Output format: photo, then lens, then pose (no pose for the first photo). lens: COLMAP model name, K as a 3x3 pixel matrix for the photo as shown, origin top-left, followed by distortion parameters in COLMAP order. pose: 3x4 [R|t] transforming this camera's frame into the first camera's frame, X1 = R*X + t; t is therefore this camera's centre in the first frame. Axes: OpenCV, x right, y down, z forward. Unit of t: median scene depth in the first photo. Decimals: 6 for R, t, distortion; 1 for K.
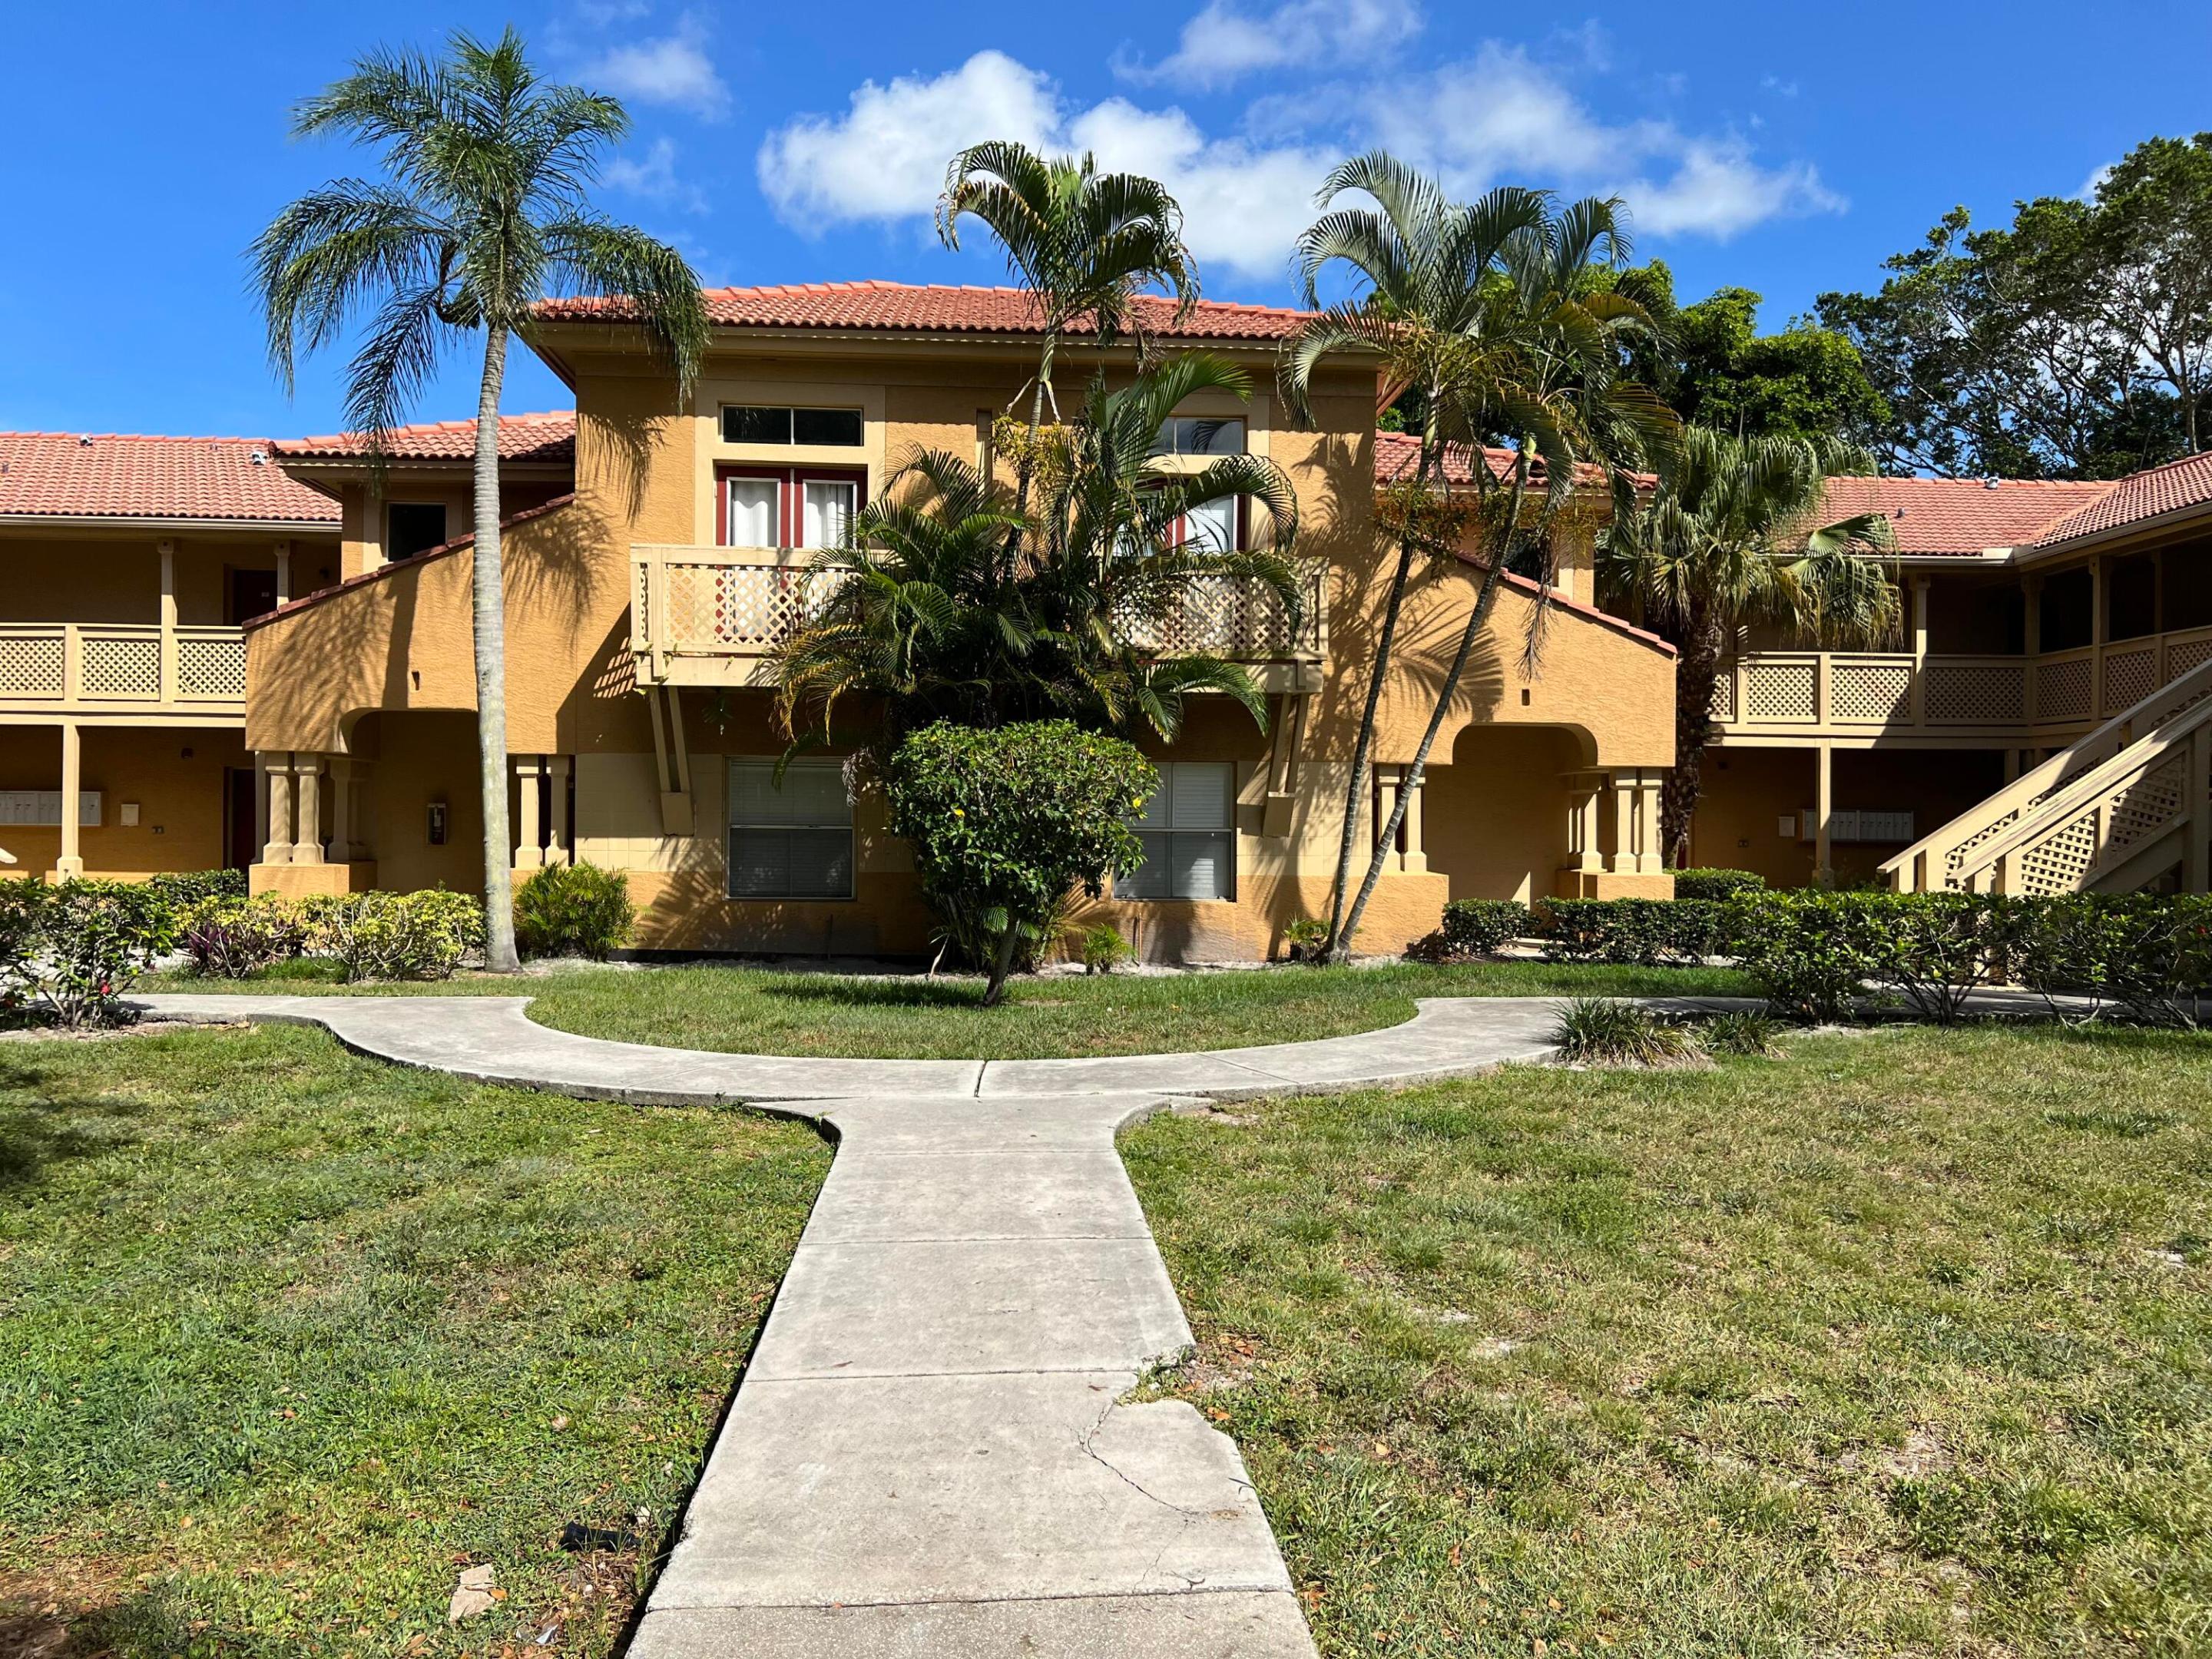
lens RADIAL K [[1667.0, 0, 1108.4], [0, 1667.0, 831.2], [0, 0, 1]] dist [0.023613, -0.025844]
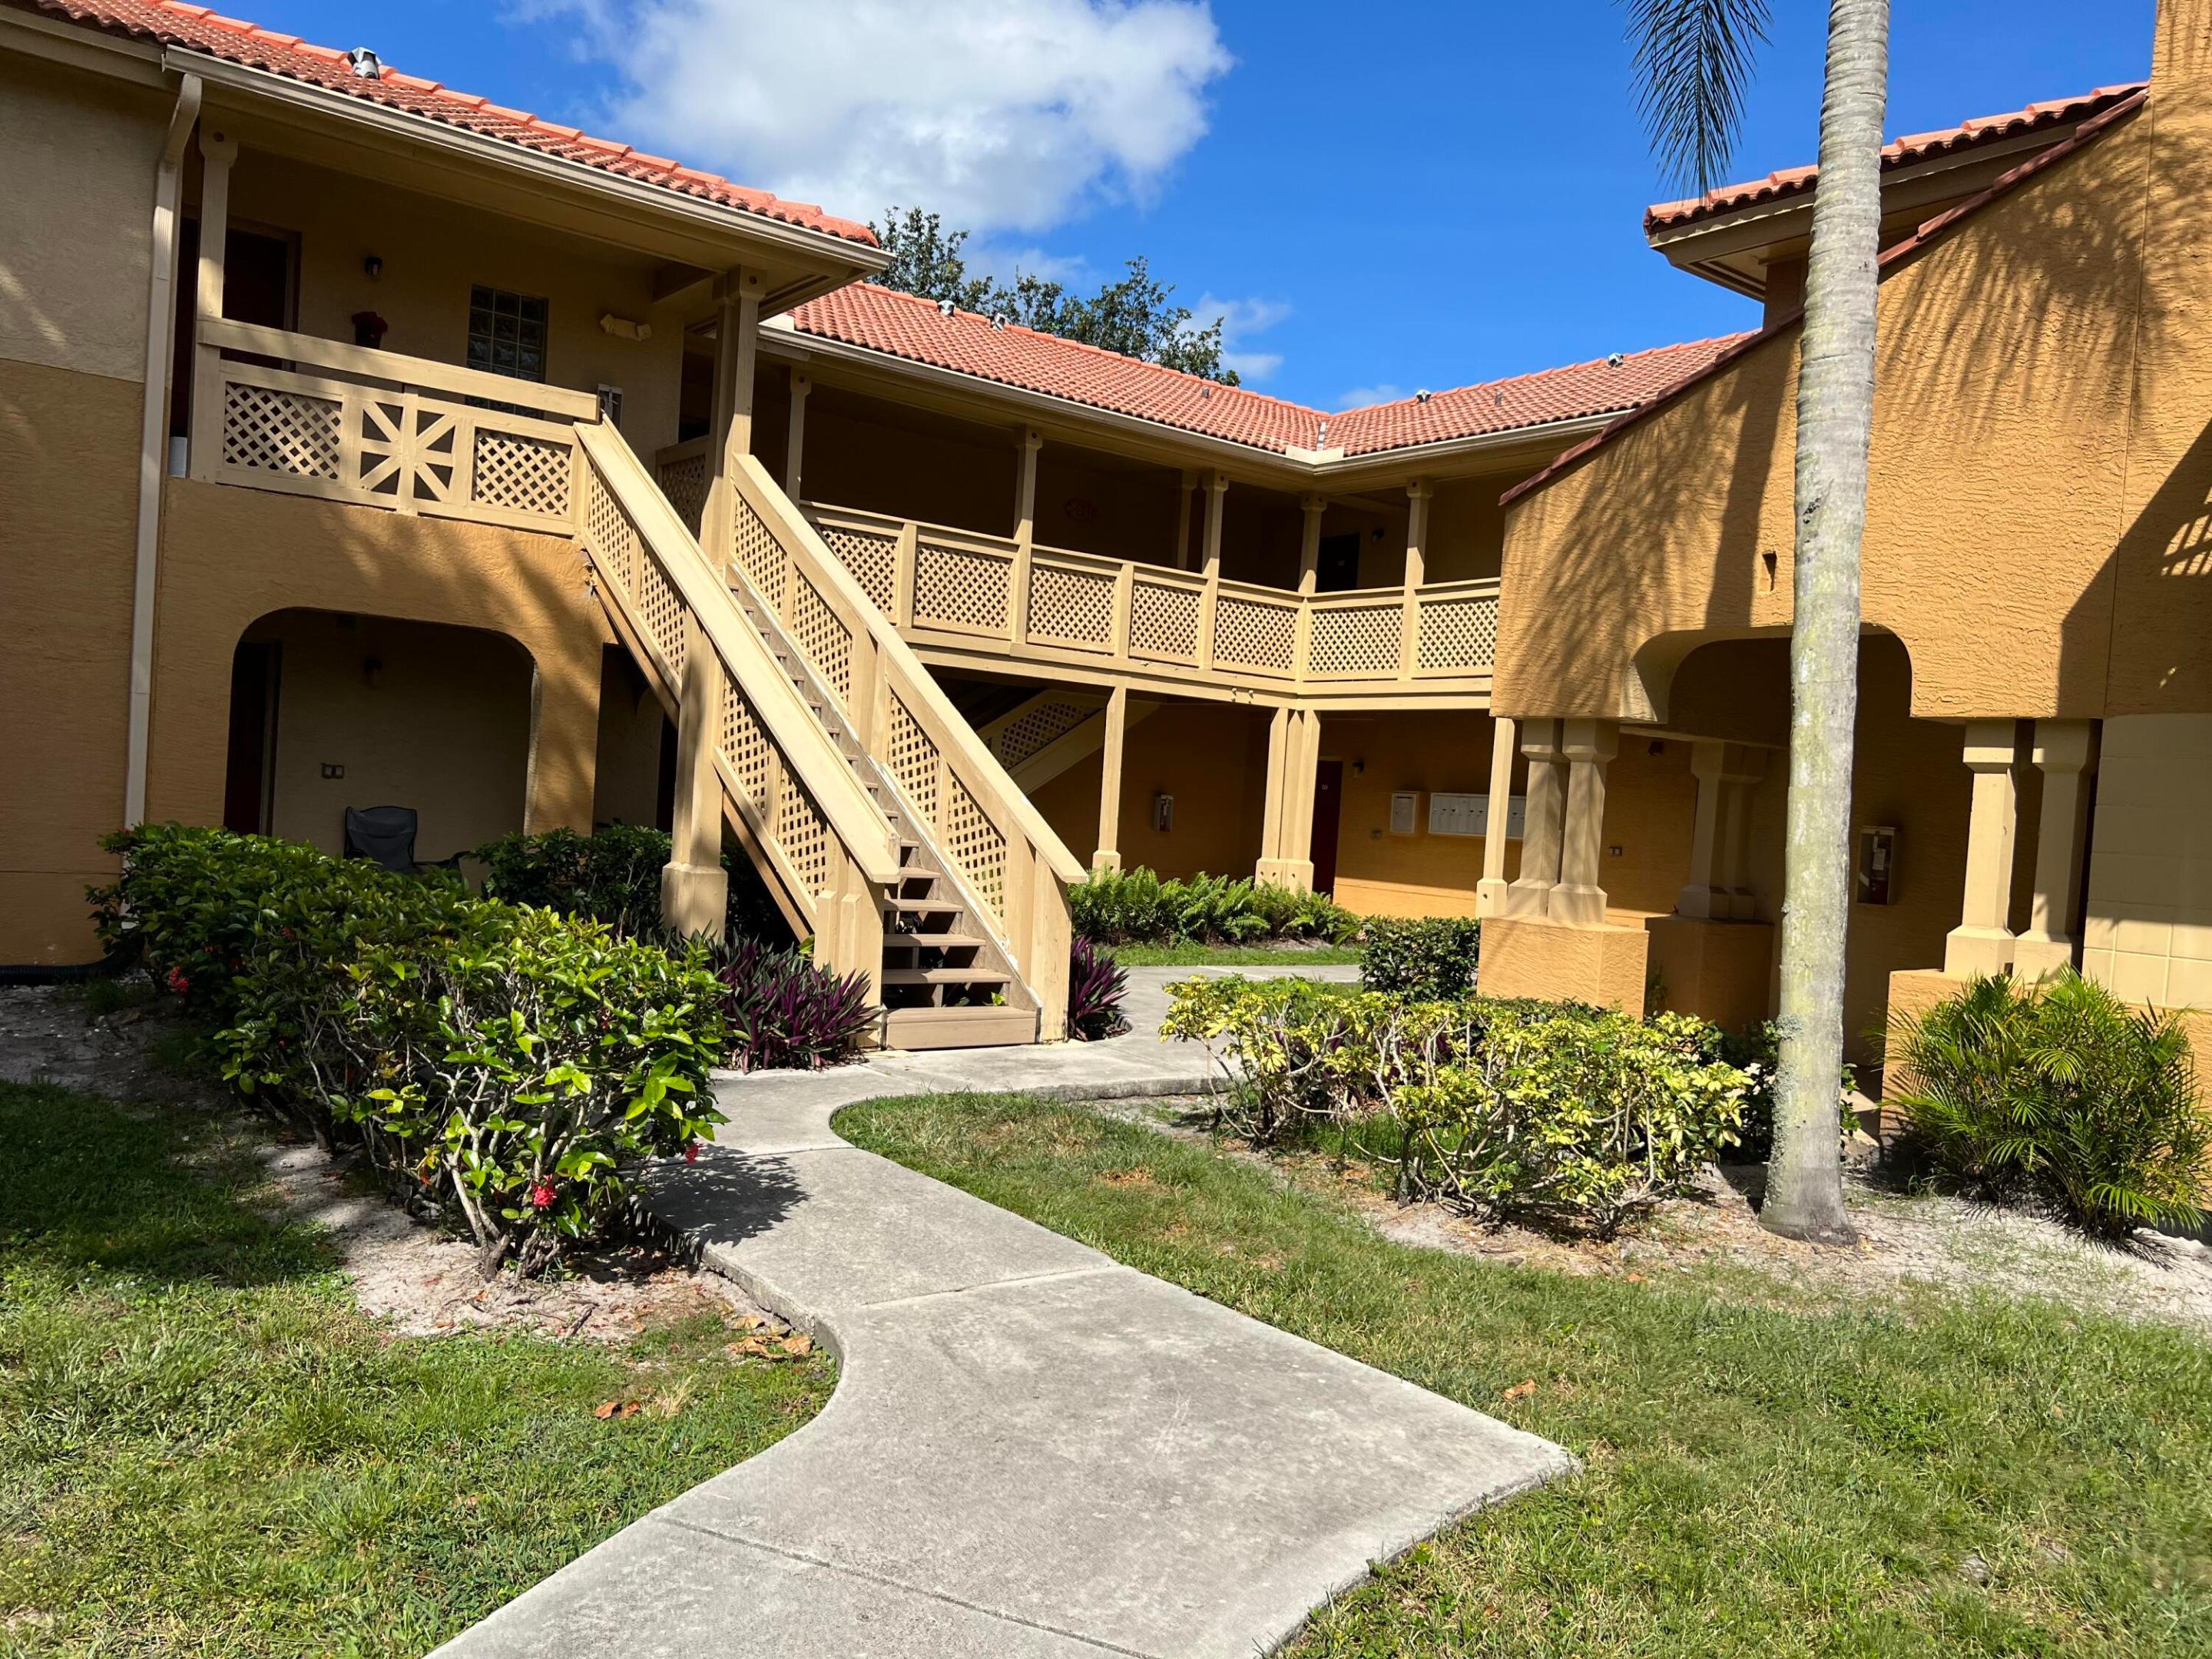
lens RADIAL K [[1667.0, 0, 1107.3], [0, 1667.0, 841.0], [0, 0, 1]] dist [0.023613, -0.025844]
pose [[0.551904, 0.049013, -0.832466, -0.107601], [-0.062562, 0.997892, 0.017275, -0.006902], [0.831557, 0.042547, 0.553807, 0.564962]]
